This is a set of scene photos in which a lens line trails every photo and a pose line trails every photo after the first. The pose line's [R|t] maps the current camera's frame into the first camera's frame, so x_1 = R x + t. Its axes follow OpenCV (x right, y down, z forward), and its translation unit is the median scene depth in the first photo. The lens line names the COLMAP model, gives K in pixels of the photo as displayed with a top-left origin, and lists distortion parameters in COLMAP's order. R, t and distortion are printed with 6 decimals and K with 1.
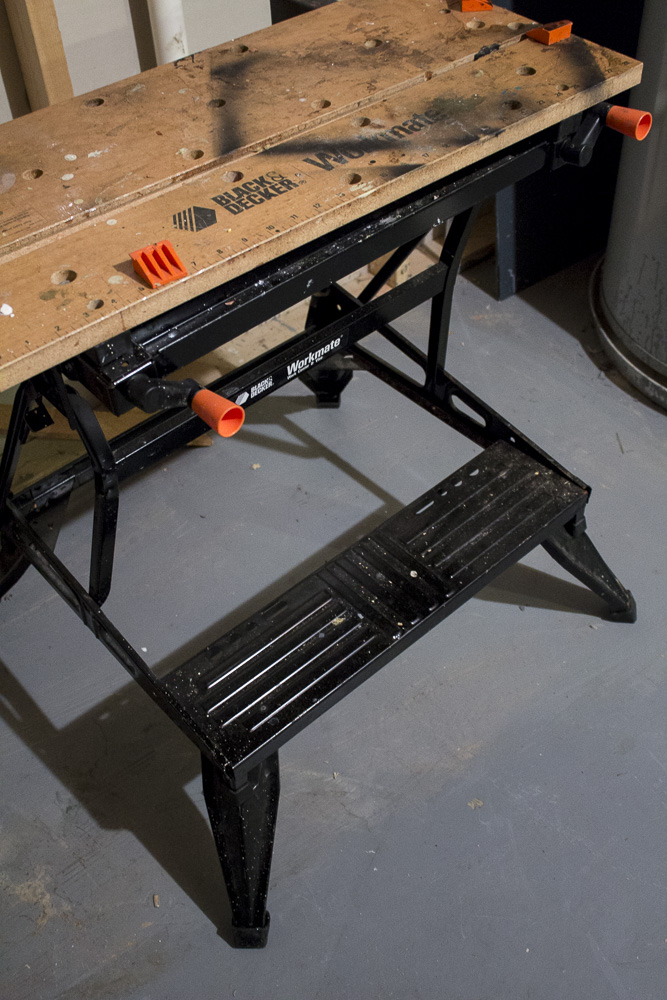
lens RADIAL K [[1070.0, 0, 331.1], [0, 1070.0, 495.6], [0, 0, 1]] dist [-0.059362, 0.000000]
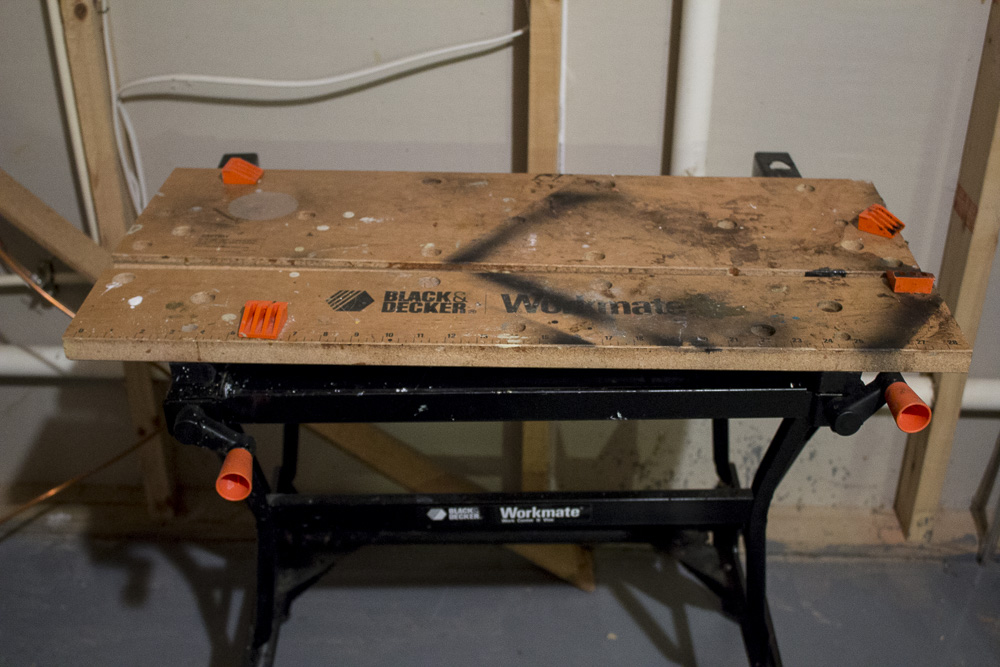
lens RADIAL K [[1218.8, 0, 506.7], [0, 1218.8, 337.3], [0, 0, 1]] dist [-0.068730, 0.000000]
pose [[0.761663, 0.369181, -0.532518, 0.524363], [-0.493052, 0.863443, -0.106612, -0.157969], [0.420440, 0.343761, 0.839678, 0.103261]]
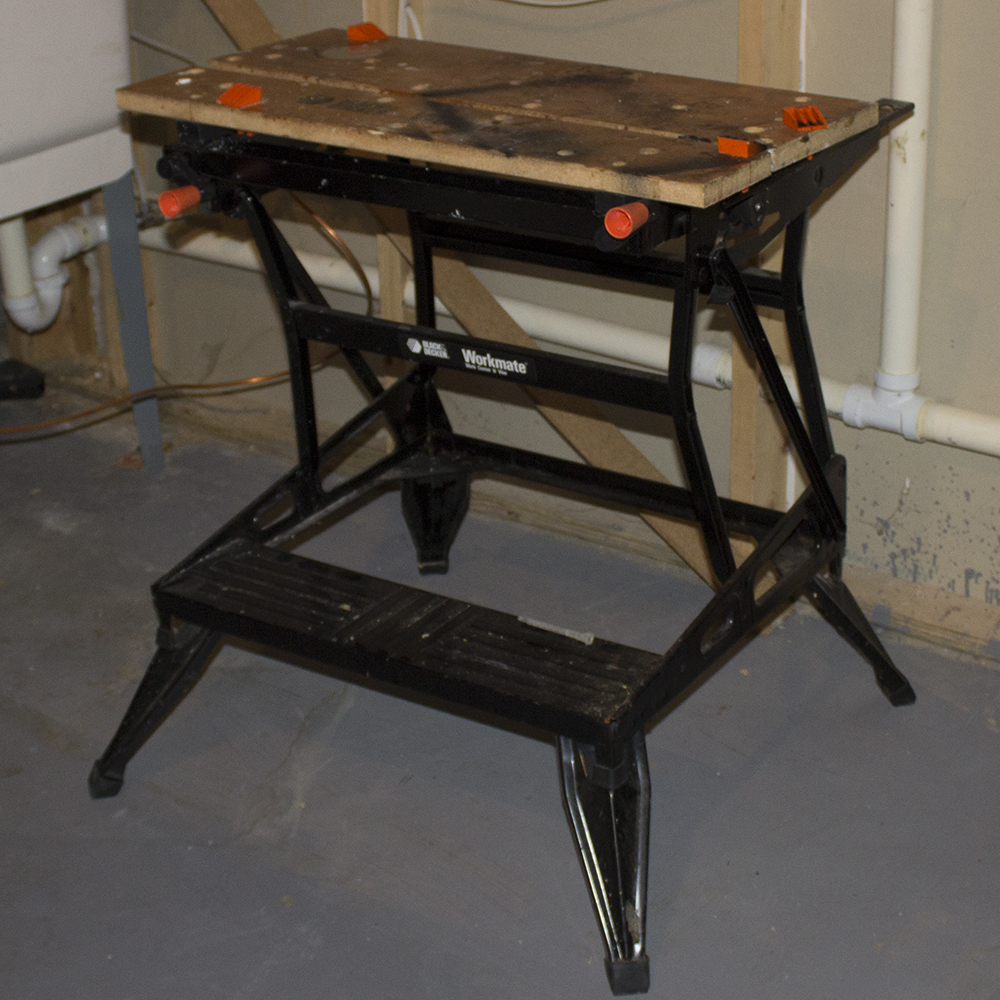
lens RADIAL K [[2110.8, 0, 501.2], [0, 2110.8, 489.4], [0, 0, 1]] dist [-0.139689, 0.000000]
pose [[0.273527, 0.440145, -0.855252, 1.895668], [-0.684492, 0.713754, 0.148411, -0.386080], [0.675762, 0.544818, 0.496507, 0.169187]]
